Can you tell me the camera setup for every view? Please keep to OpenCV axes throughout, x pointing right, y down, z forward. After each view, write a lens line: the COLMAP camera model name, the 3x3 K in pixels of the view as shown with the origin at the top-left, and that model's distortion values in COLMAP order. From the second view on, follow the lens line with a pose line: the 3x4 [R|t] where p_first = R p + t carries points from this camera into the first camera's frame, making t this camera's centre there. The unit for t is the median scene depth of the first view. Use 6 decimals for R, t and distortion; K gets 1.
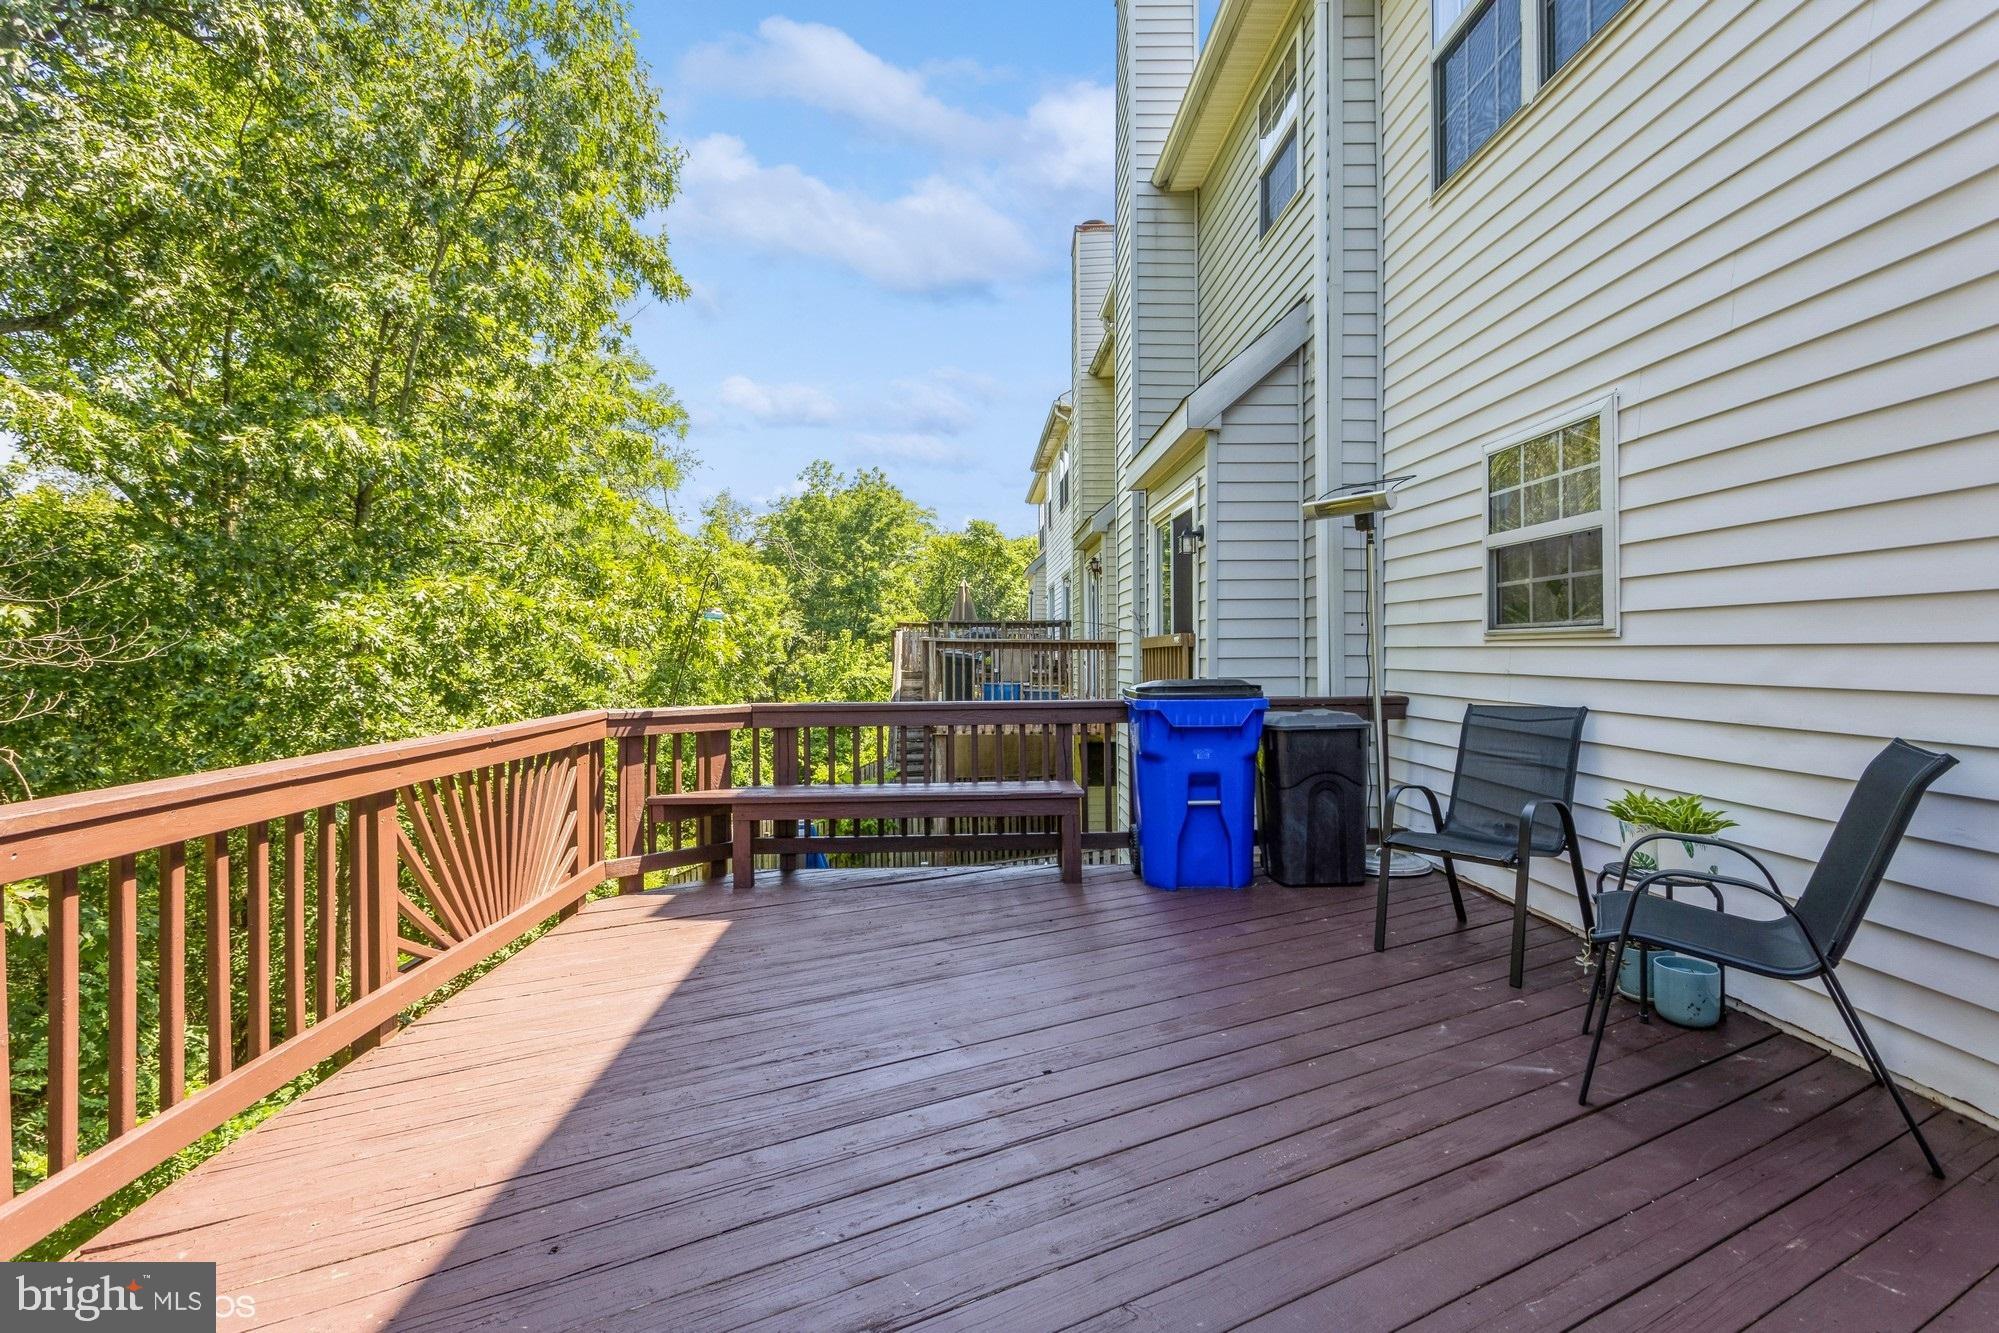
lens RADIAL K [[958.3, 0, 1002.8], [0, 958.3, 655.7], [0, 0, 1]] dist [0.002515, 0.000395]
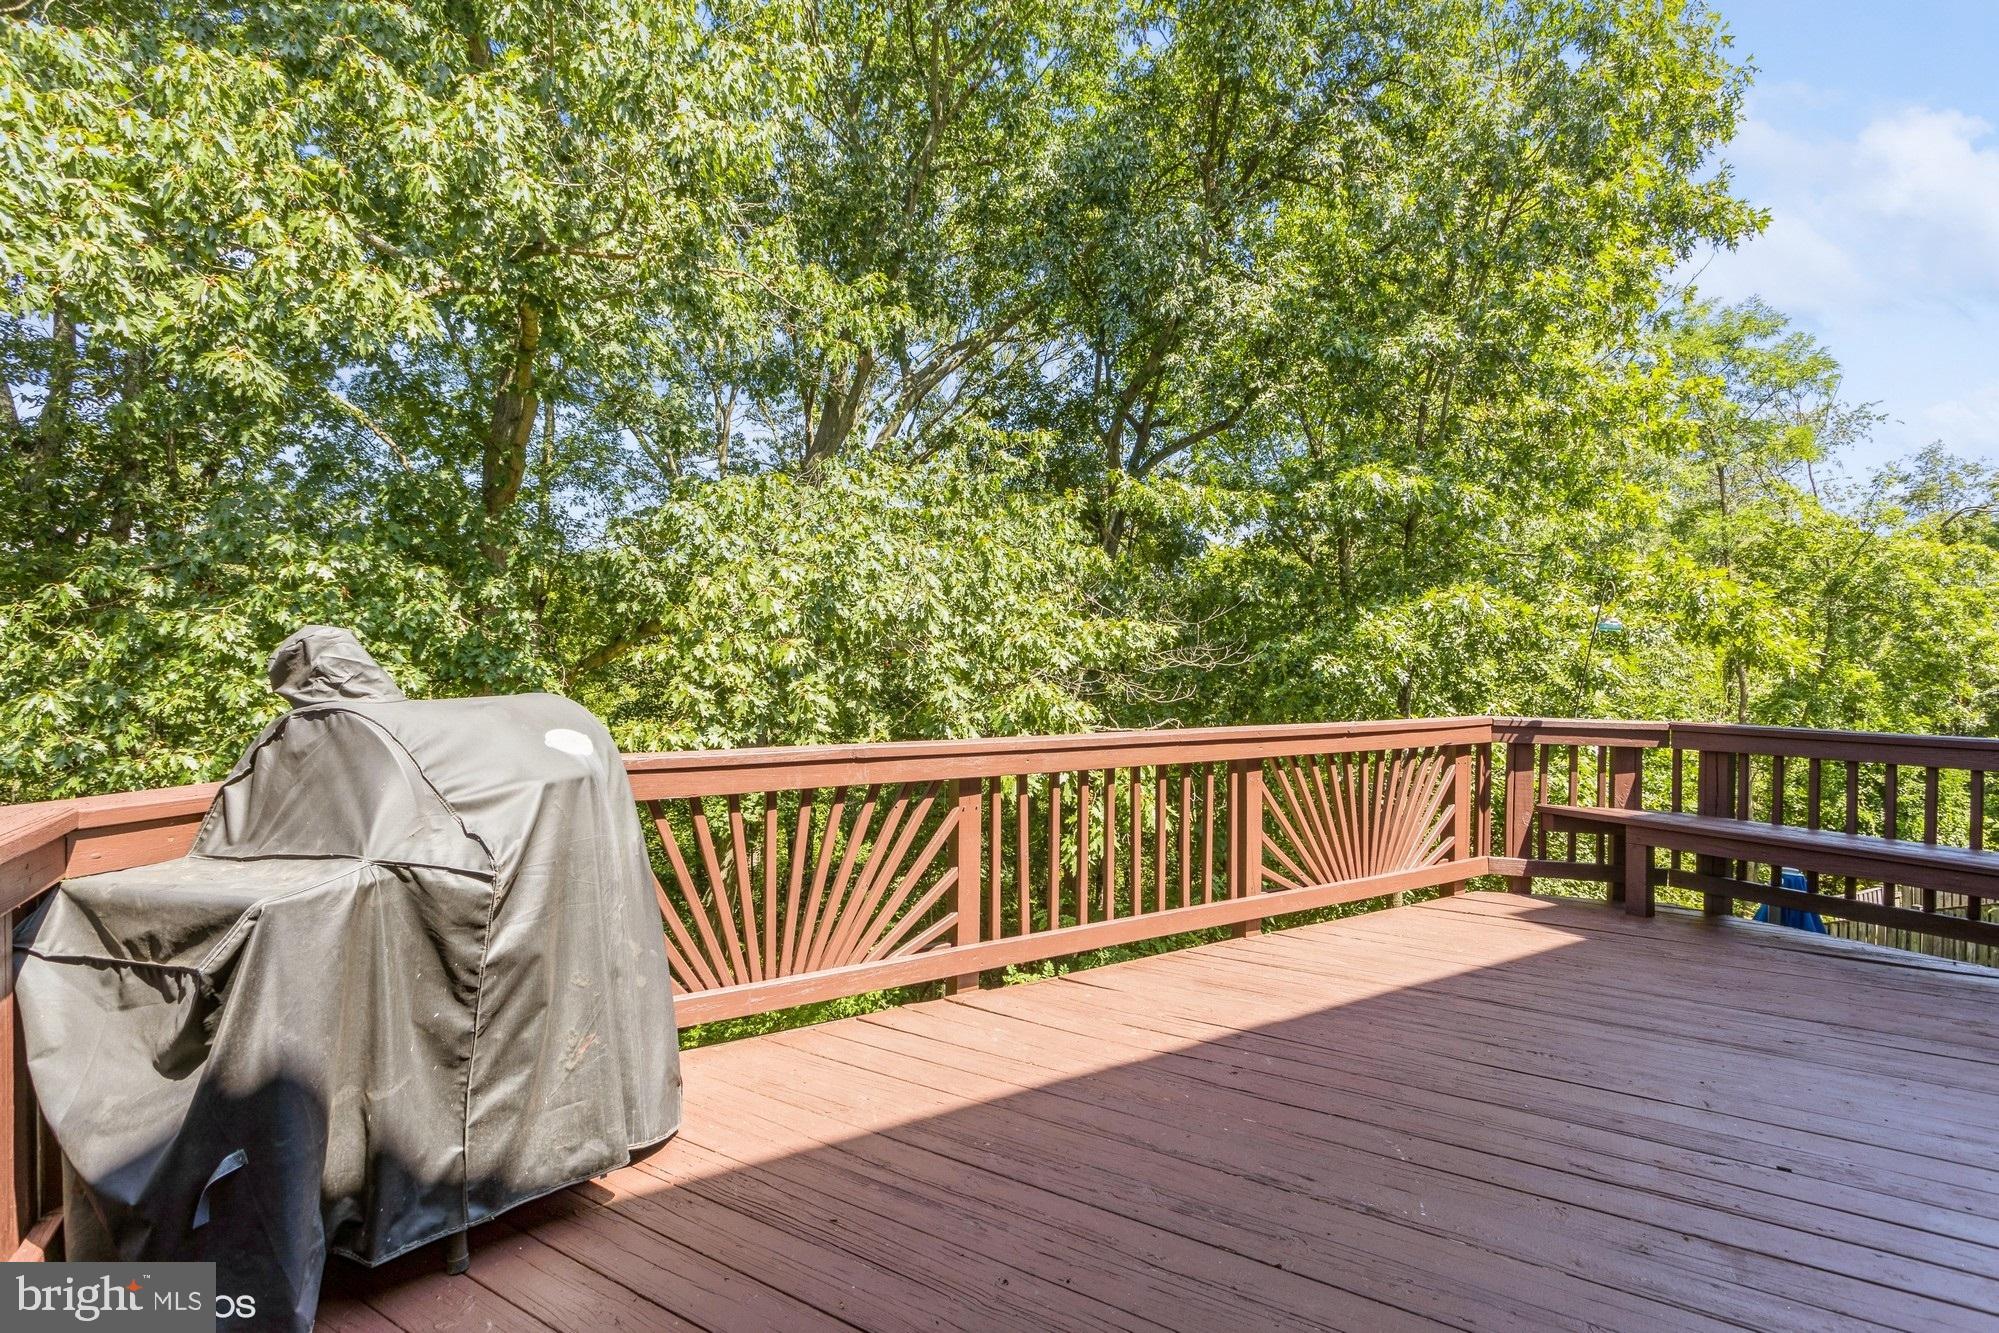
lens RADIAL K [[970.7, 0, 999.5], [0, 970.7, 666.5], [0, 0, 1]] dist [0.000007, 0.000463]
pose [[0.497254, 0.024641, -0.867255, 0.255664], [-0.014595, 0.999693, 0.020036, -0.013348], [0.867482, 0.002694, 0.497461, -0.024675]]
